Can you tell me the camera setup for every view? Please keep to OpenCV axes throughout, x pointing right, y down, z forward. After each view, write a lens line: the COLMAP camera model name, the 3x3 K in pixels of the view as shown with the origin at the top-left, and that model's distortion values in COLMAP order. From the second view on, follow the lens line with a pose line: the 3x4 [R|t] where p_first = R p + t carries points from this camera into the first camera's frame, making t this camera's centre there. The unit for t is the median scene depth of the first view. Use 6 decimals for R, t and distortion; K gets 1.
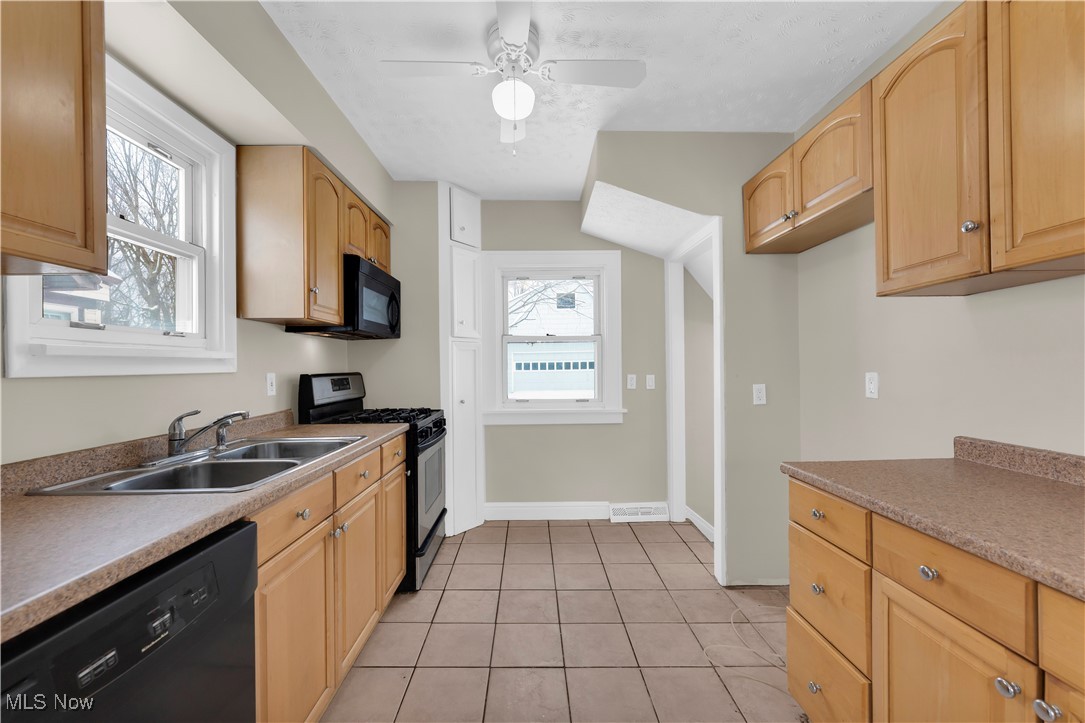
lens RADIAL K [[444.3, 0, 529.7], [0, 444.3, 366.9], [0, 0, 1]] dist [-0.001479, -0.000175]
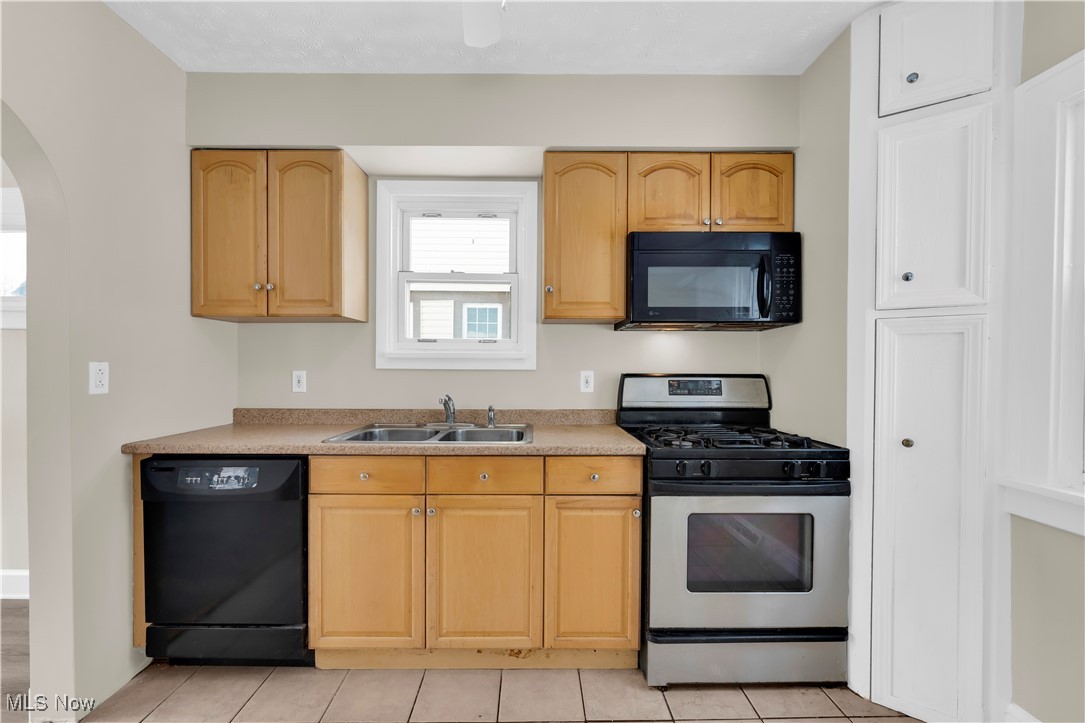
lens RADIAL K [[440.5, 0, 538.2], [0, 440.5, 366.1], [0, 0, 1]] dist [-0.003167, -0.000380]
pose [[0.022169, 0.013311, -0.999666, 0.332168], [-0.010993, 0.999854, 0.013070, -0.007542], [0.999694, 0.010700, 0.022312, 0.612084]]
